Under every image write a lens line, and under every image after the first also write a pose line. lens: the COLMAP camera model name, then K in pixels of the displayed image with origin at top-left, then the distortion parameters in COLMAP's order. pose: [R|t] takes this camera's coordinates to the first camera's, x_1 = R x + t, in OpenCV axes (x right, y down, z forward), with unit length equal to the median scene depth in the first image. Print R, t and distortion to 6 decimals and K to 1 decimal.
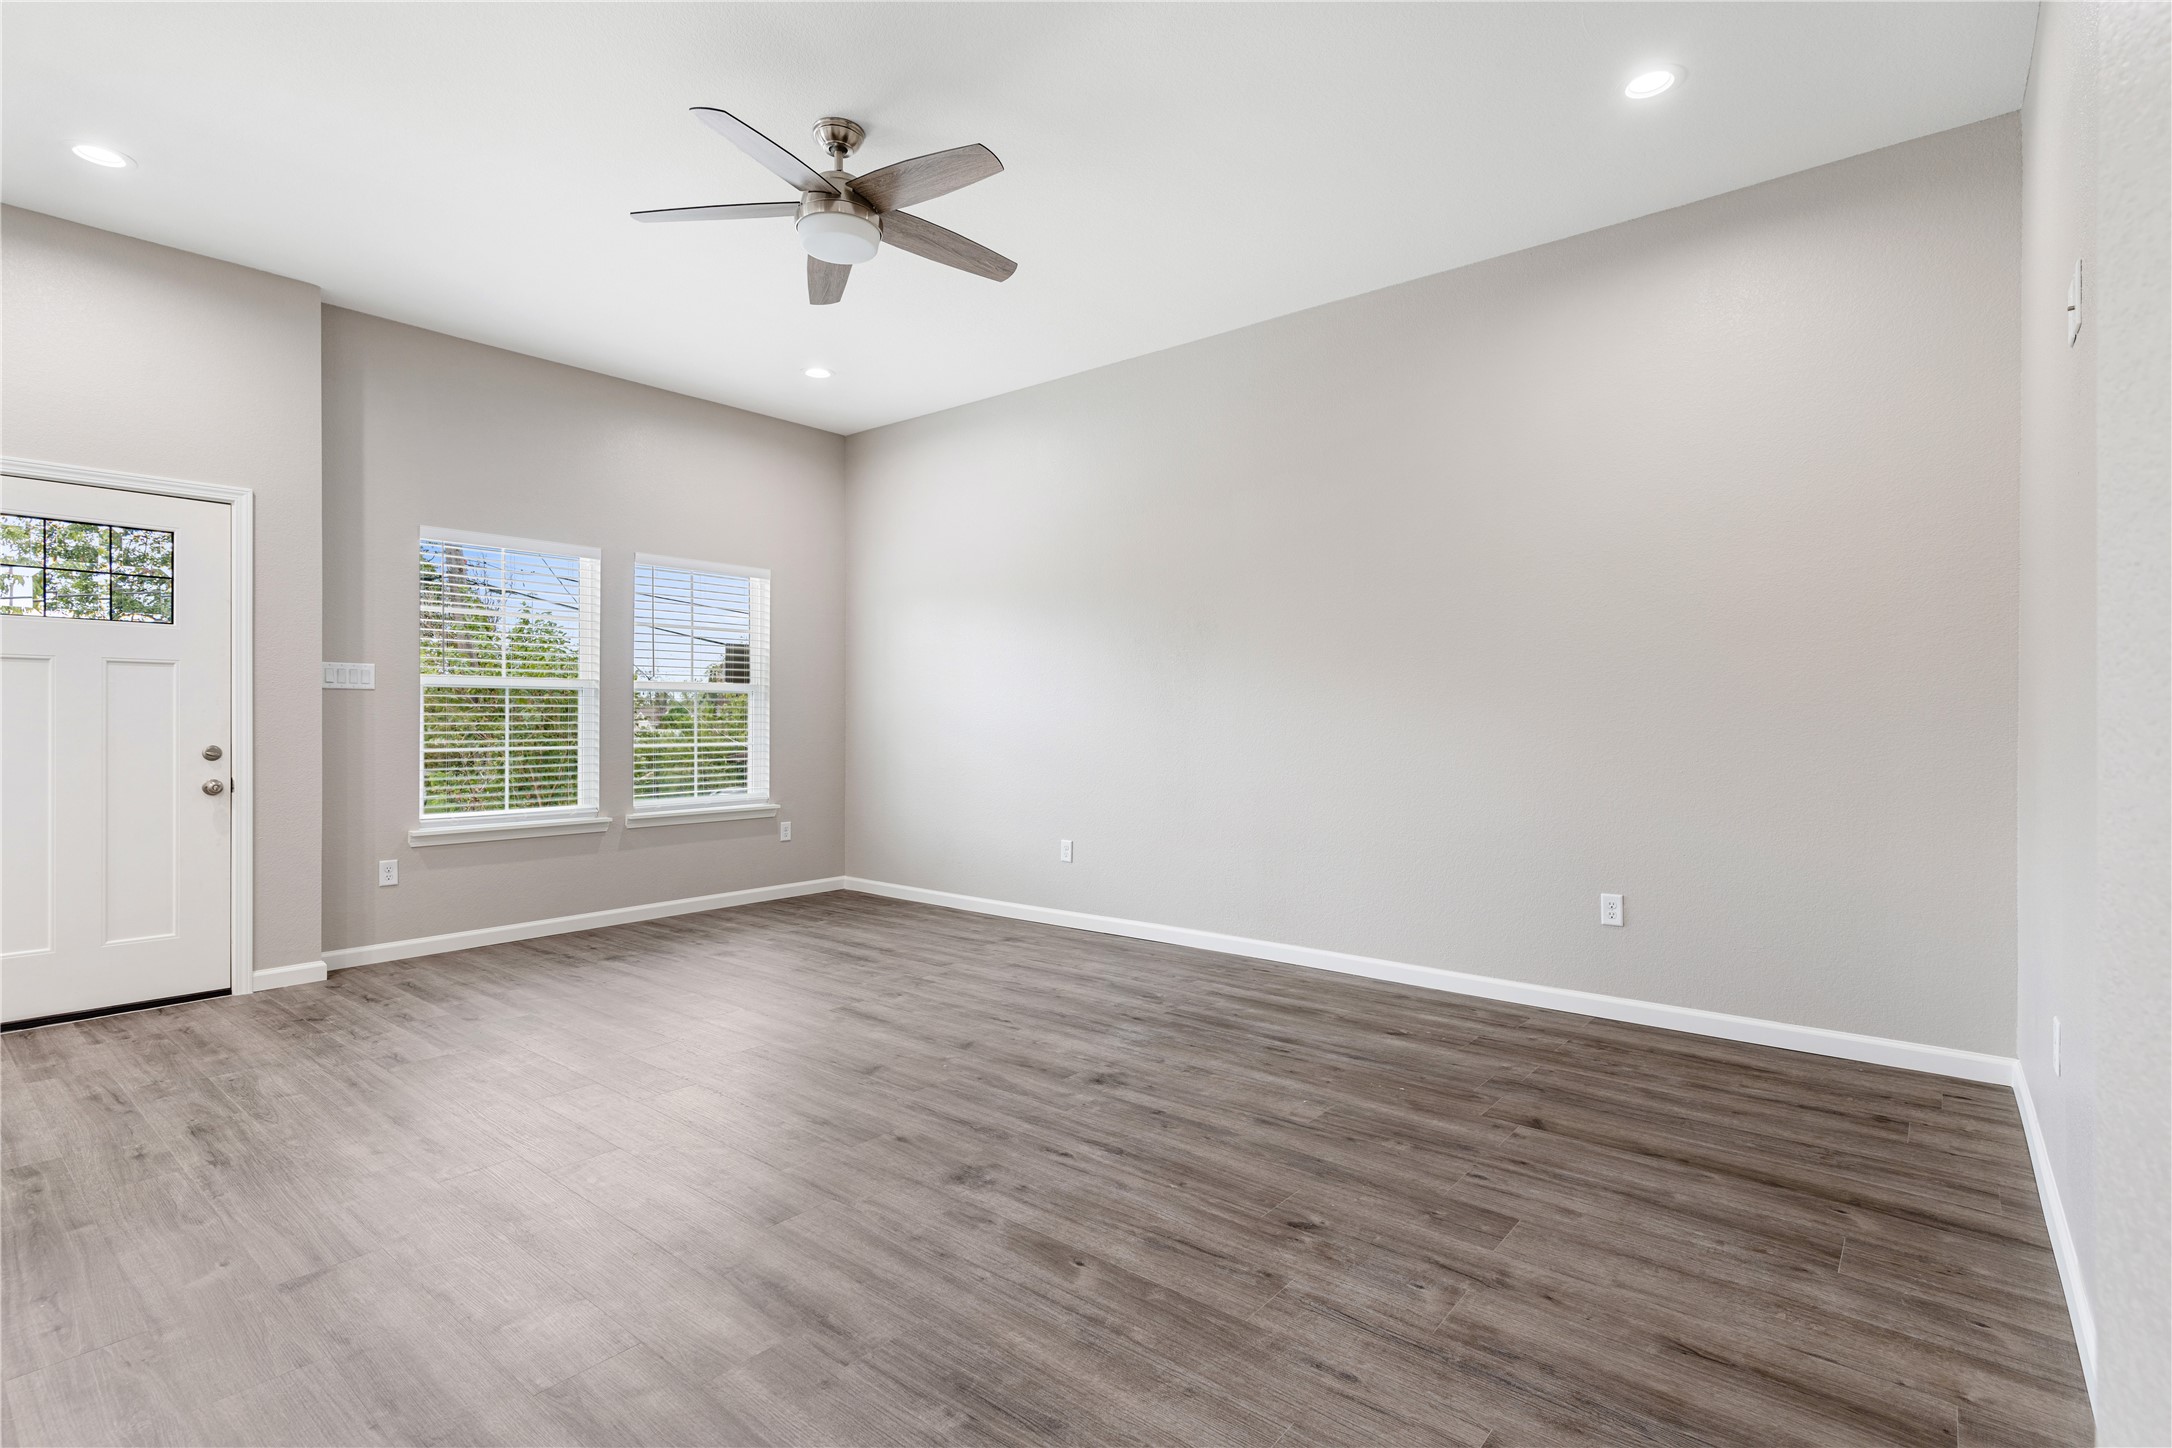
lens RADIAL K [[1033.0, 0, 1086.0], [0, 1033.0, 724.0], [0, 0, 1]] dist [-0.000012, 0.001183]
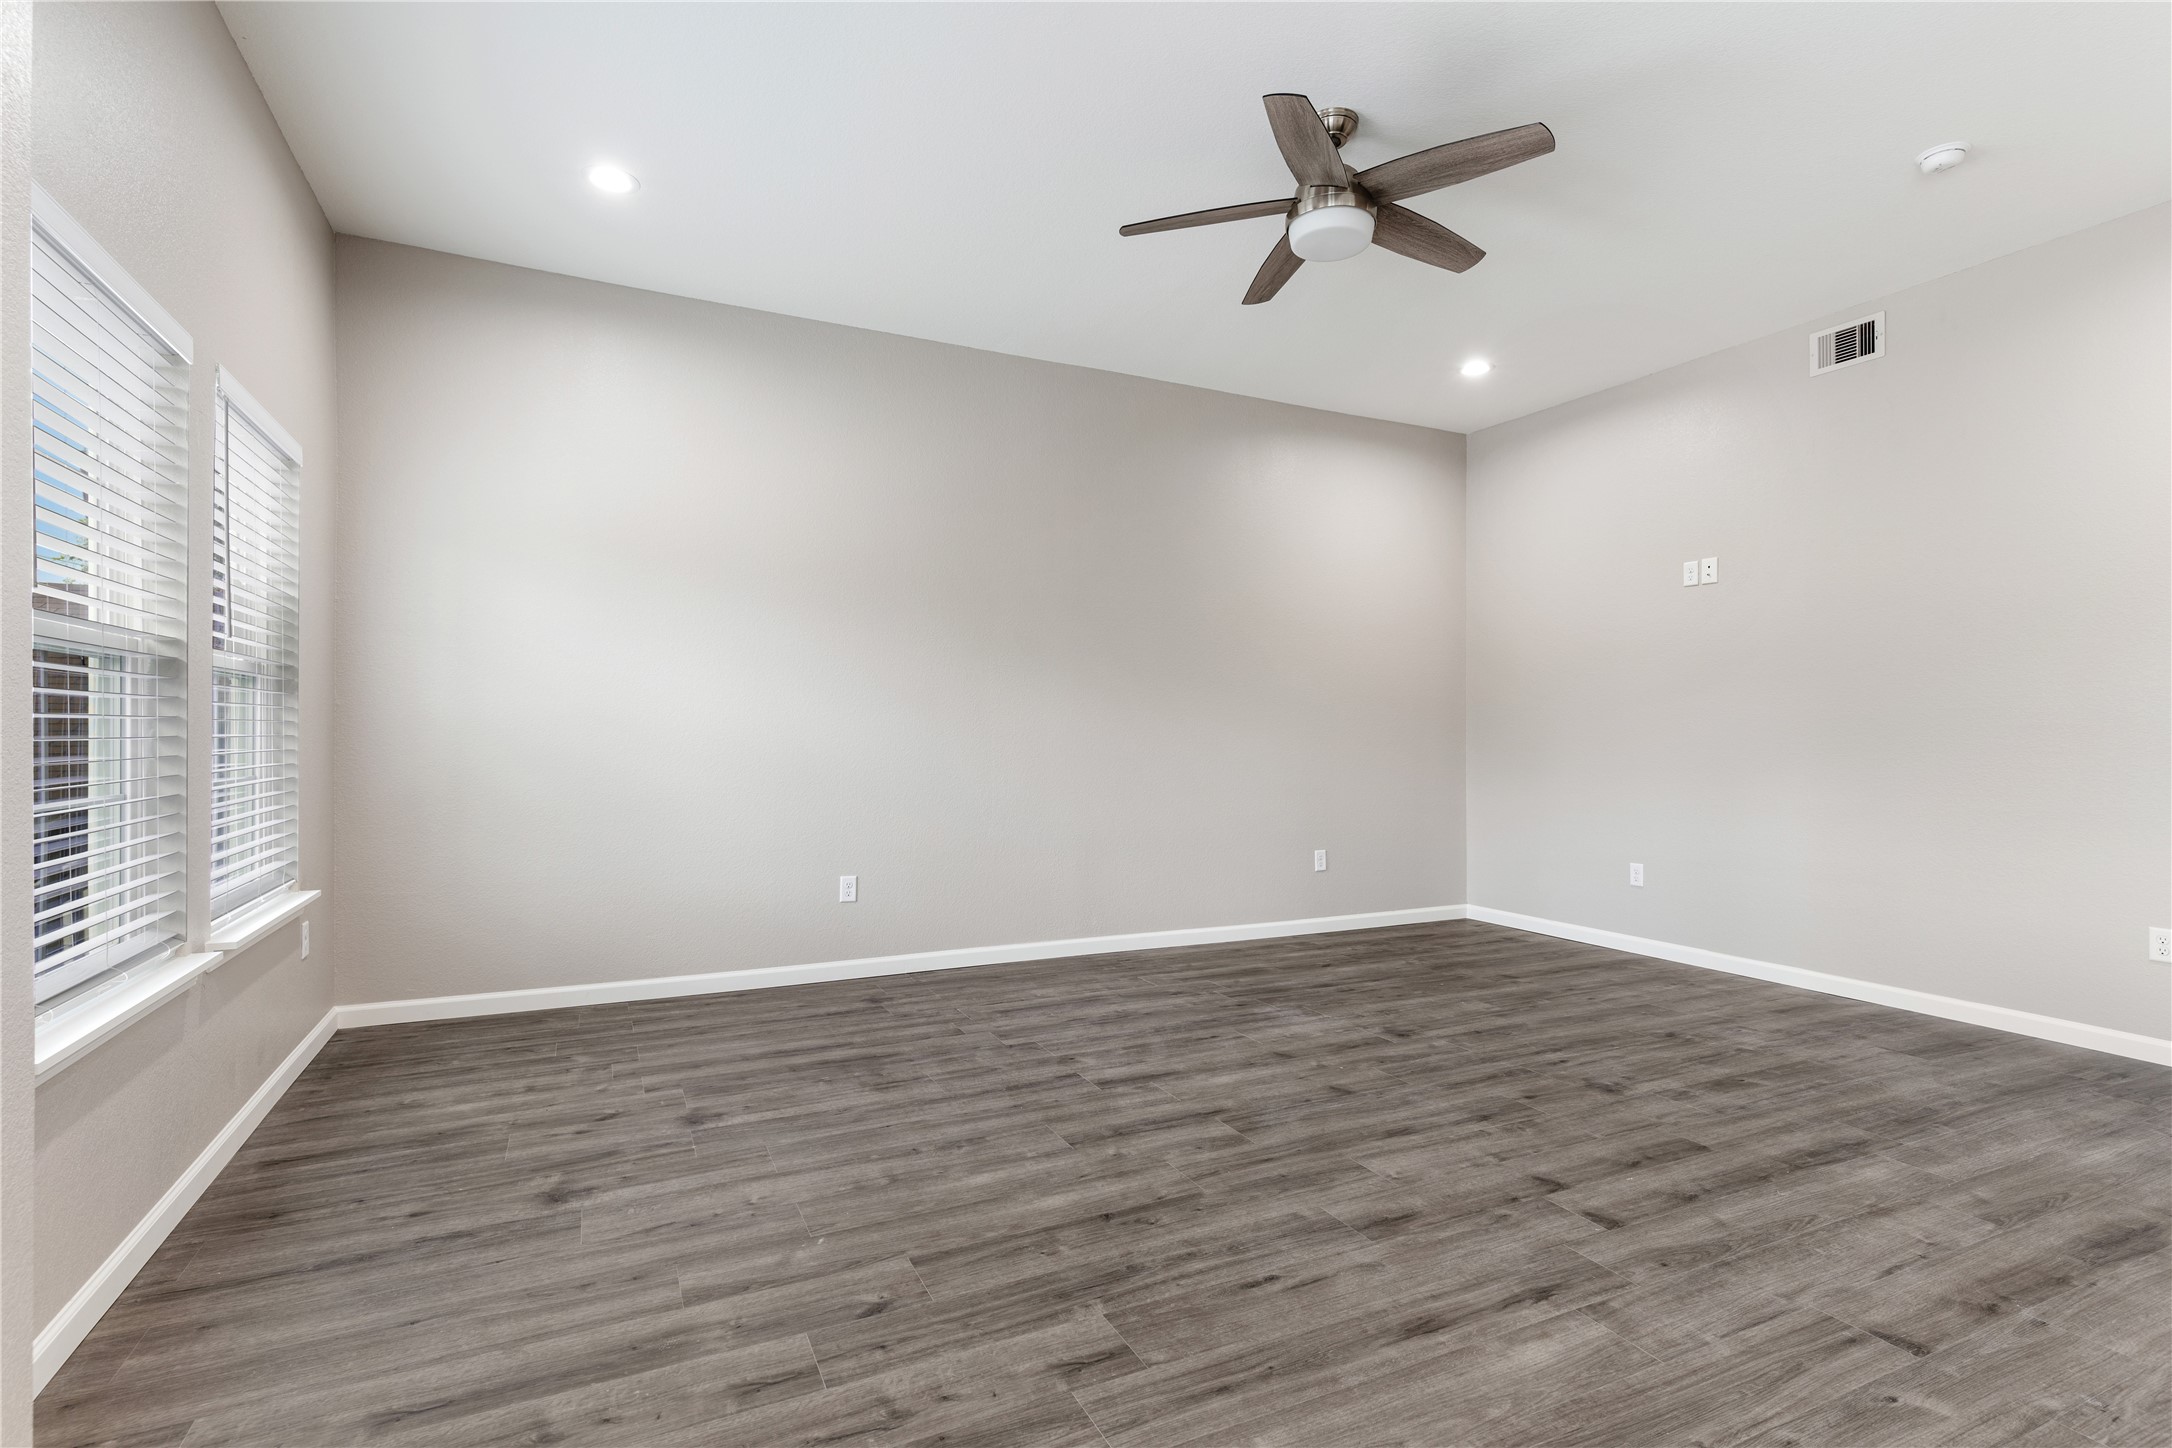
lens RADIAL K [[1032.3, 0, 1084.4], [0, 1032.3, 730.7], [0, 0, 1]] dist [0.001365, 0.000112]
pose [[0.420282, 0.004497, 0.907382, -1.275789], [0.000918, 0.999985, -0.005382, -0.004268], [-0.907393, 0.003095, 0.420272, 0.851044]]
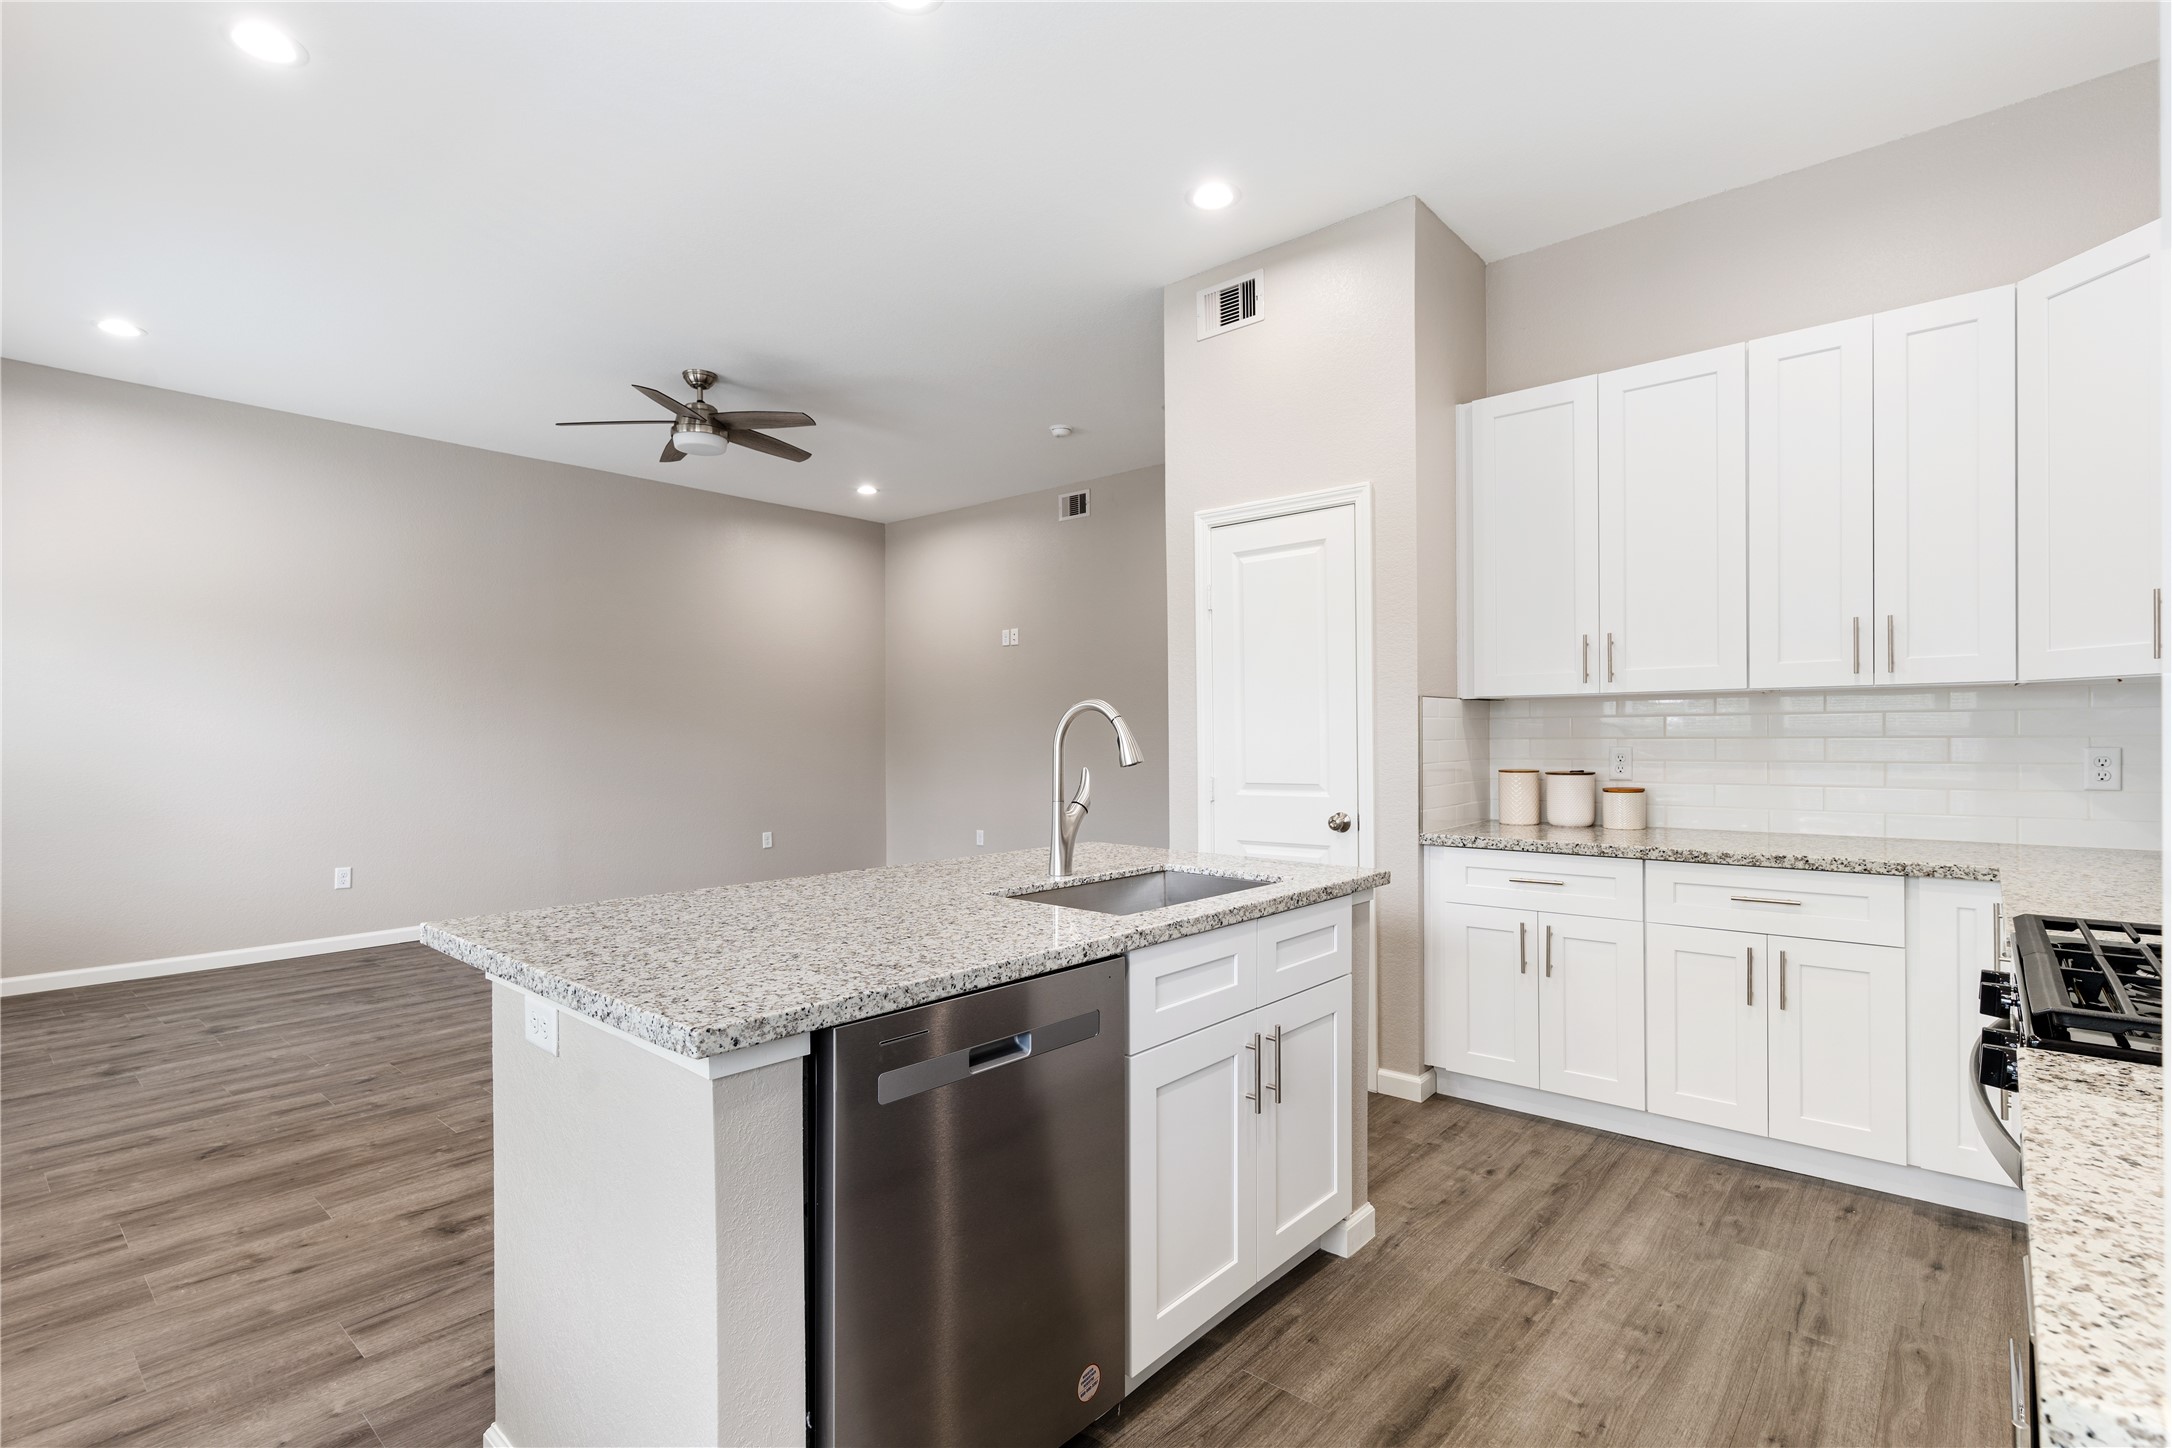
lens RADIAL K [[1033.0, 0, 1086.0], [0, 1033.0, 724.0], [0, 0, 1]] dist [-0.000012, 0.001183]
pose [[0.030545, 0.009954, 0.999484, -1.883288], [0.011416, 0.999882, -0.010307, -0.025040], [-0.999468, 0.011725, 0.030428, 0.393002]]
